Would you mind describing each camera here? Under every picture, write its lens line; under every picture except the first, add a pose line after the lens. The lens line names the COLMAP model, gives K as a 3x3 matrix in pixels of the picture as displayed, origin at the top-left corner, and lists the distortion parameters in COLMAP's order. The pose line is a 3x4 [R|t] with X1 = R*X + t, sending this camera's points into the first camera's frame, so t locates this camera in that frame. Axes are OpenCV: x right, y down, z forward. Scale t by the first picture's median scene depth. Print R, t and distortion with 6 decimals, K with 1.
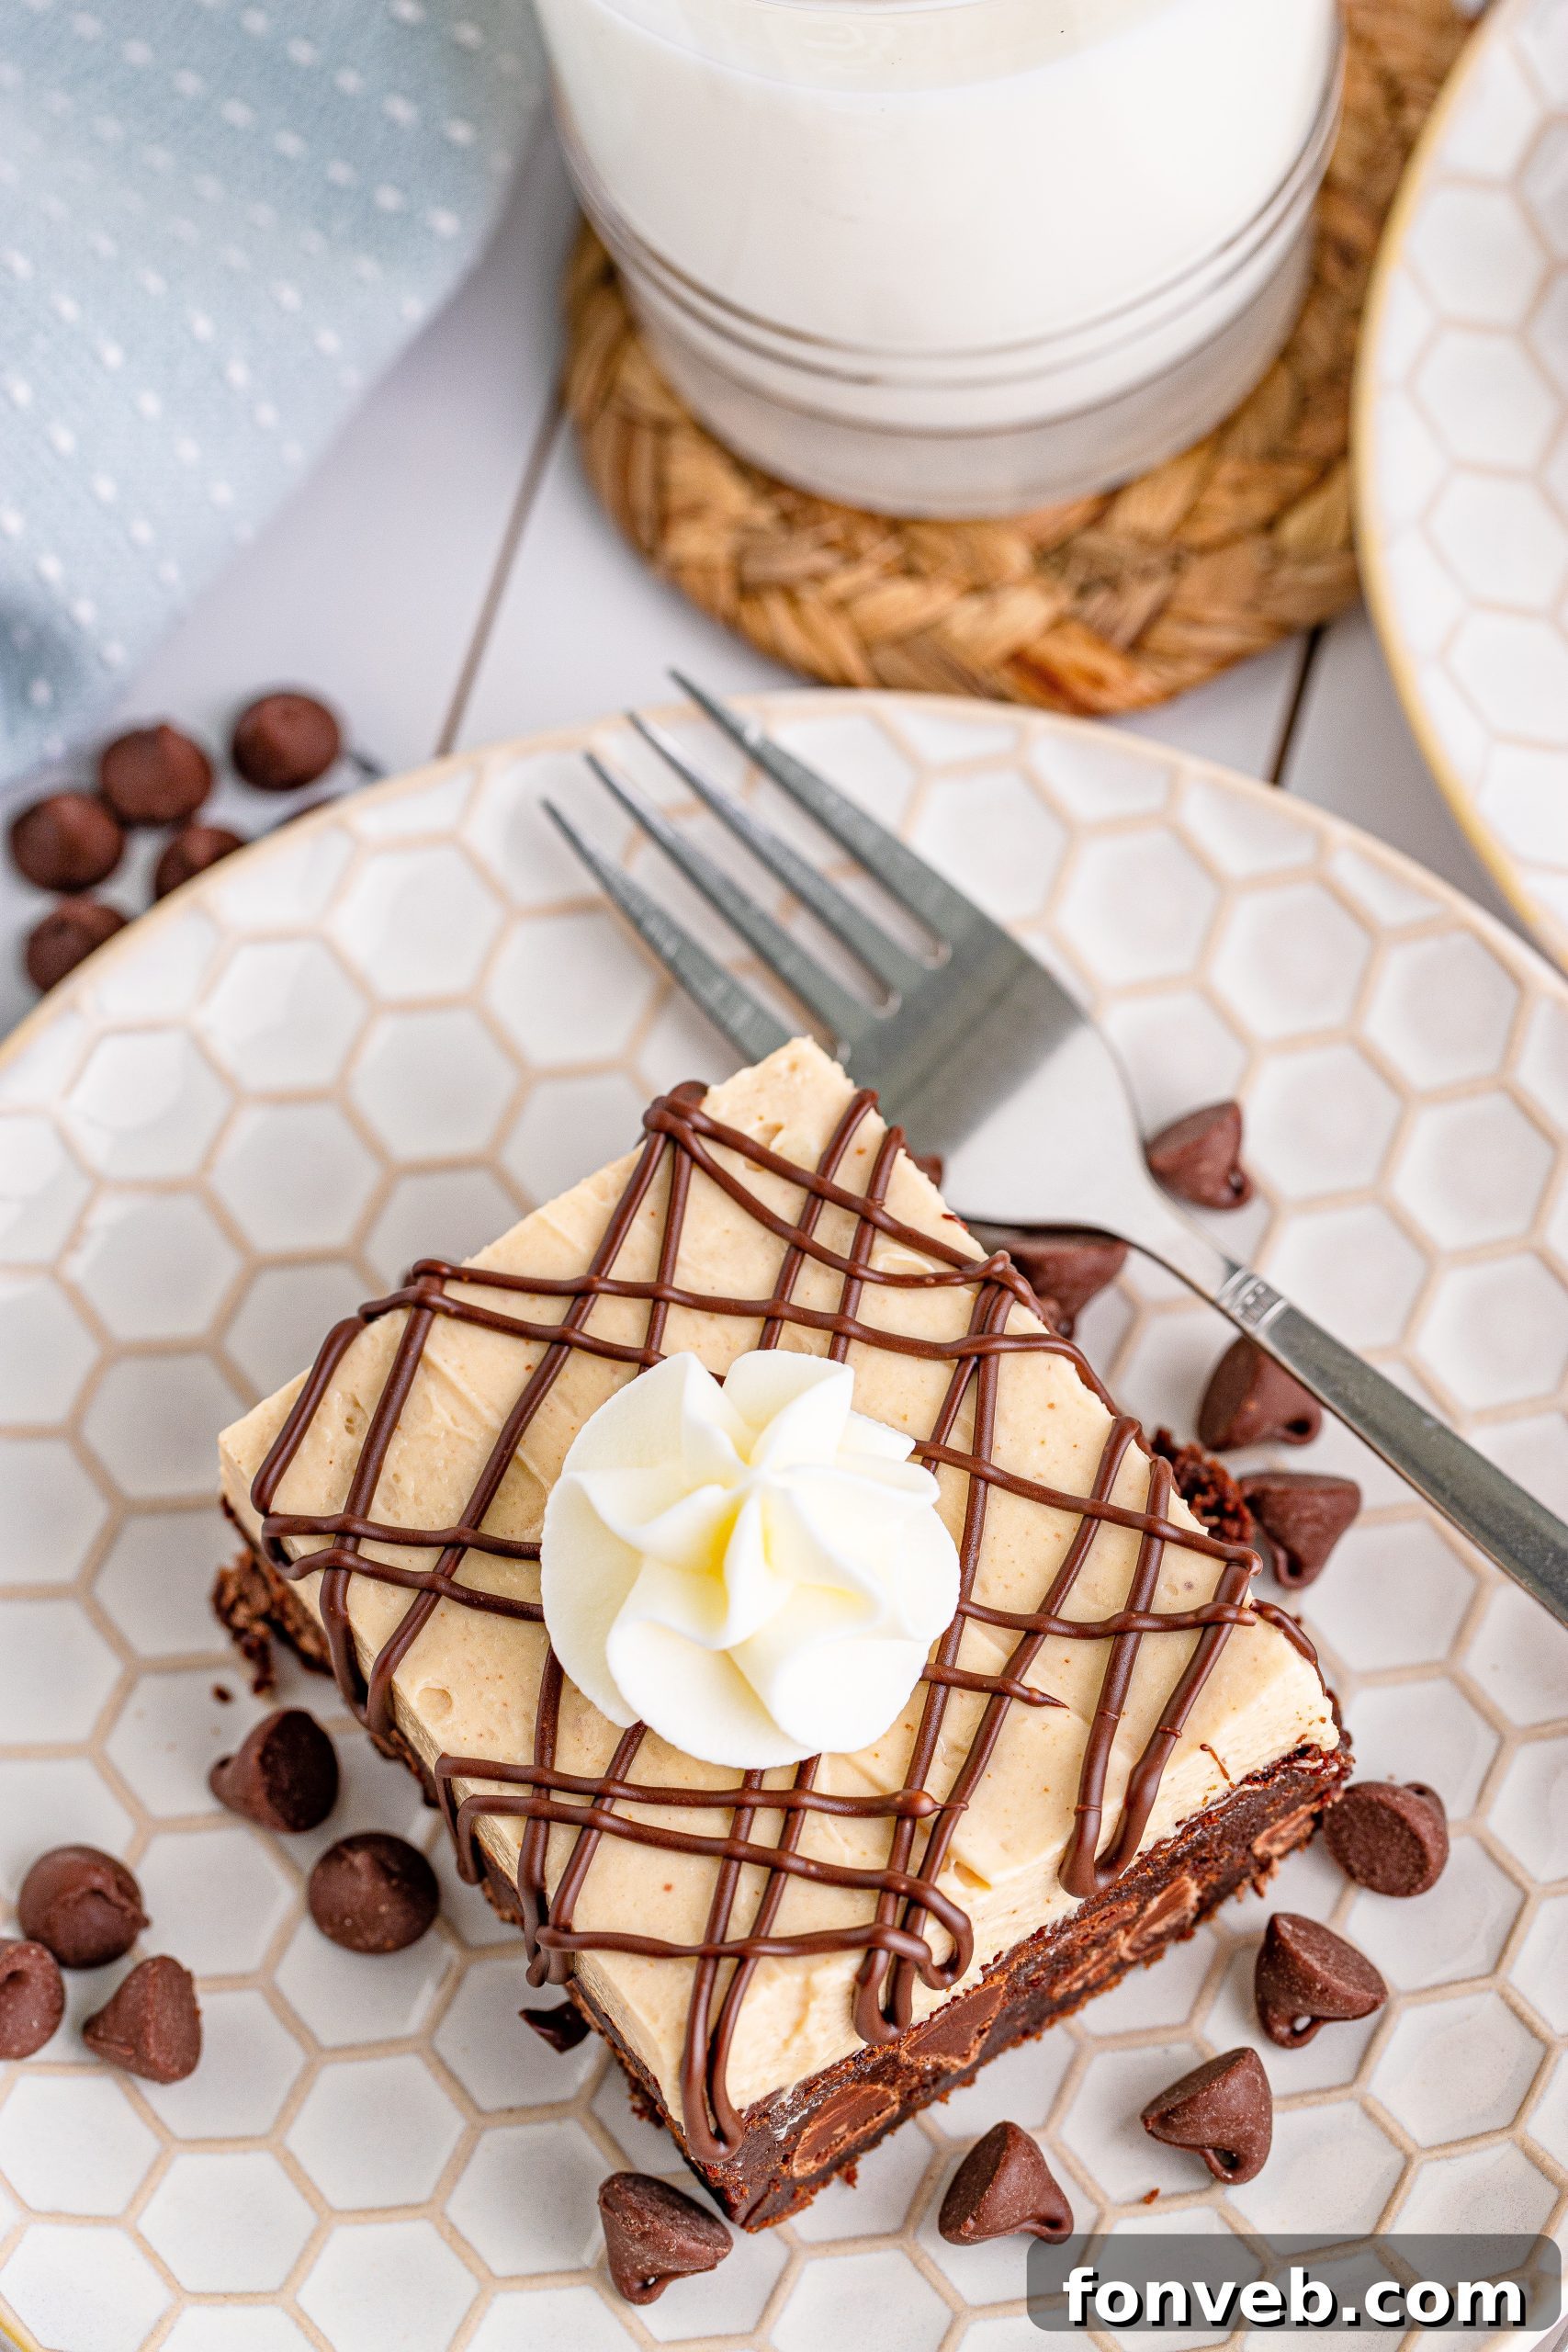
lens RADIAL K [[7722.5, 0, 784.0], [0, 7722.5, 1176.0], [0, 0, 1]] dist [-0.037118, 0.138845]
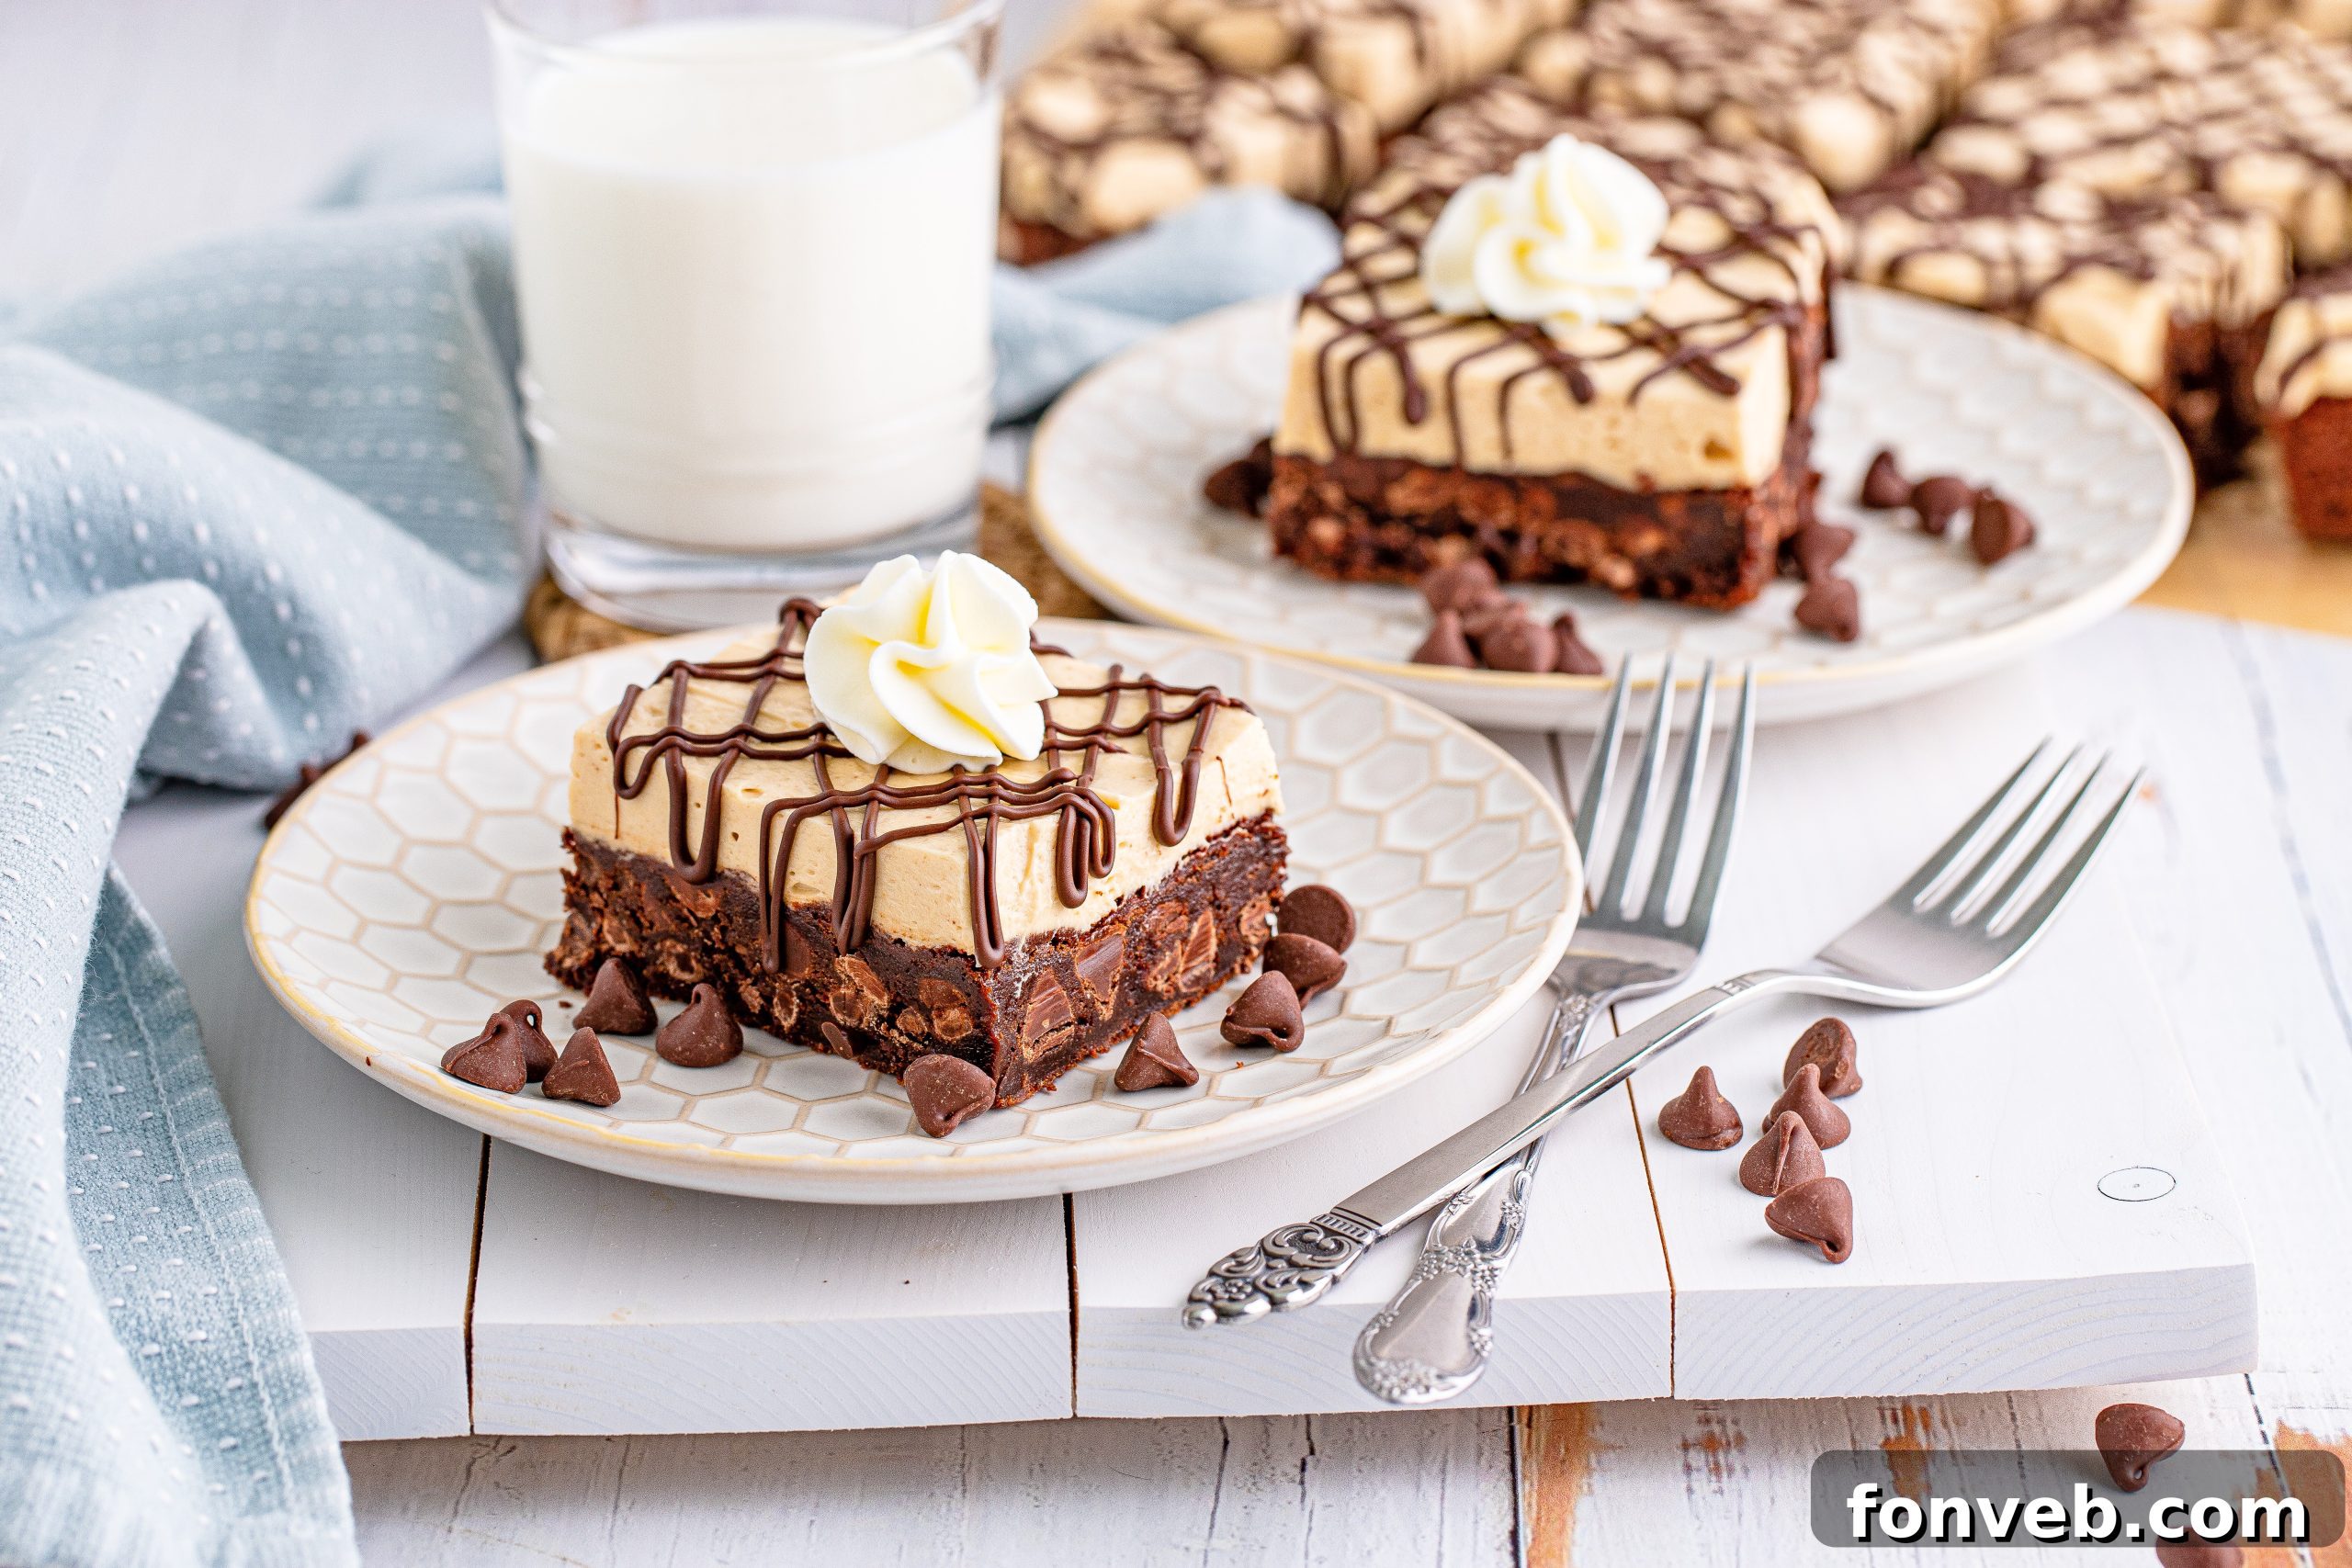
lens RADIAL K [[7410.0, 0, 1114.5], [0, 7410.0, 781.4], [0, 0, 1]] dist [-0.037840, -0.767827]
pose [[0.953157, -0.052293, 0.297923, -0.427911], [0.236379, 0.743314, -0.625787, 1.037774], [-0.188726, 0.666896, 0.720855, -0.127609]]
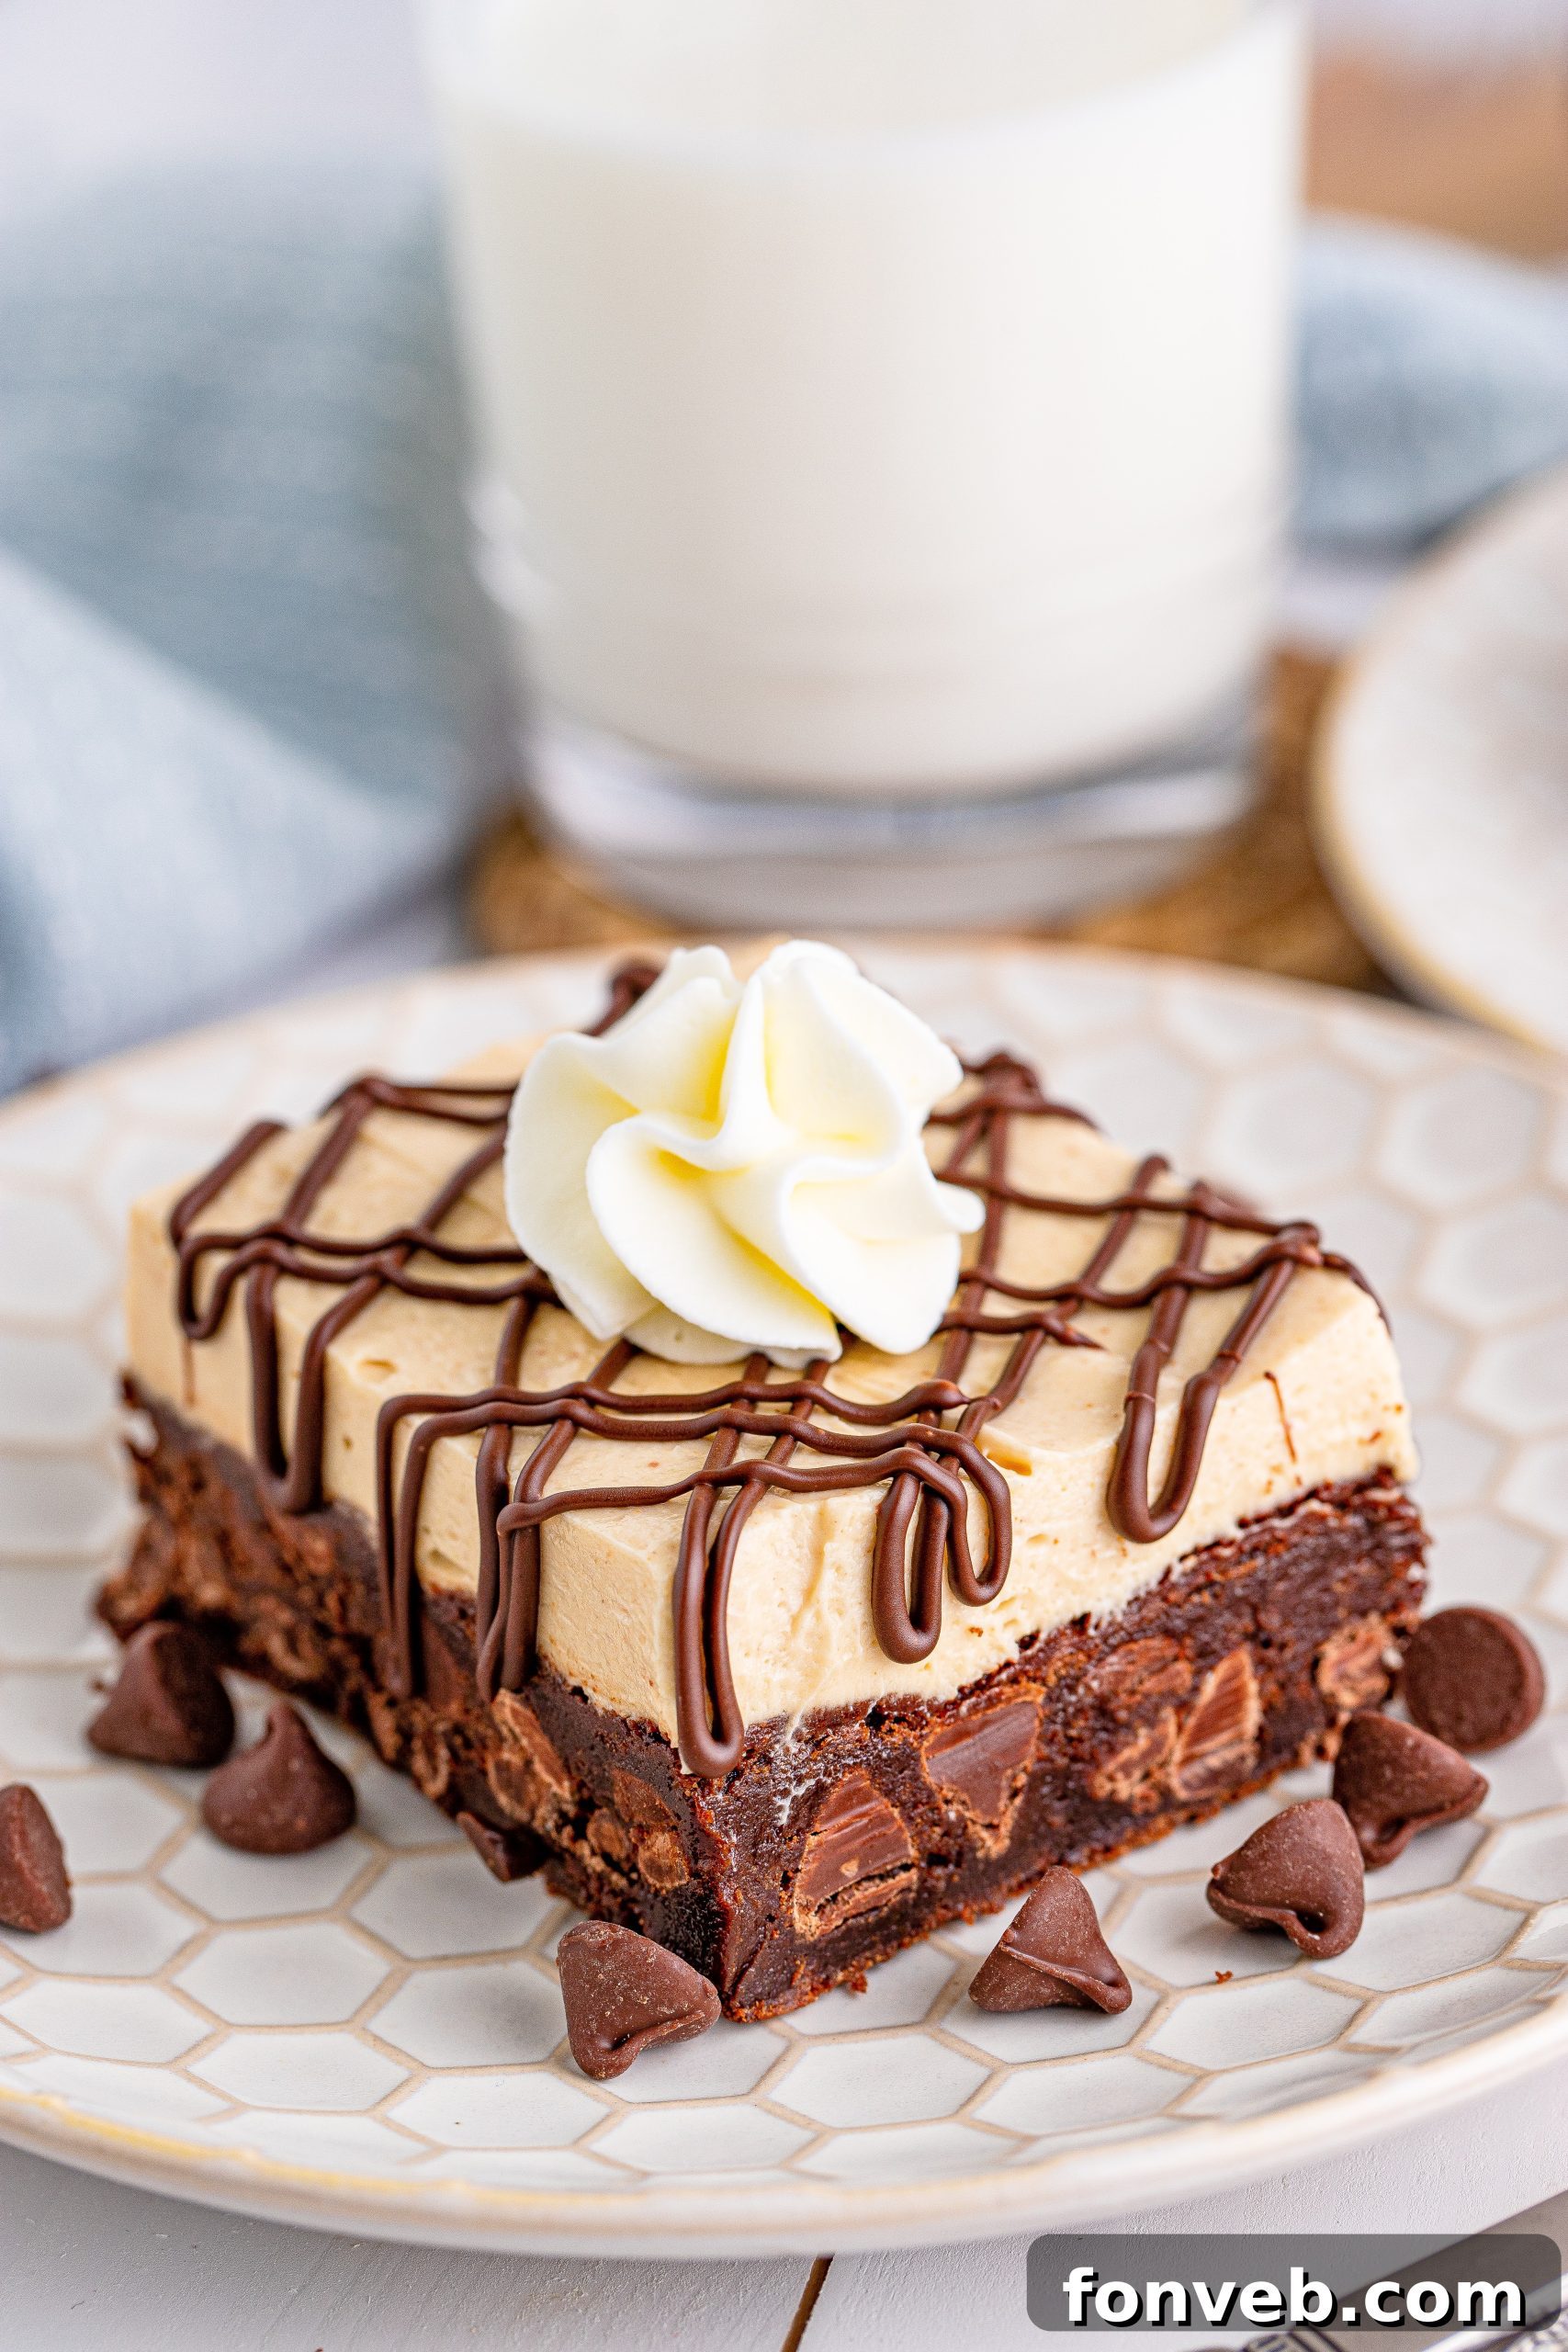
lens RADIAL K [[8111.6, 0, 784.0], [0, 8111.6, 1176.0], [0, 0, 1]] dist [-0.046696, 0.394097]
pose [[0.998764, 0.015775, 0.047137, -0.042240], [0.015022, 0.808181, -0.588742, 0.578350], [-0.047383, 0.588722, 0.806945, 0.249652]]
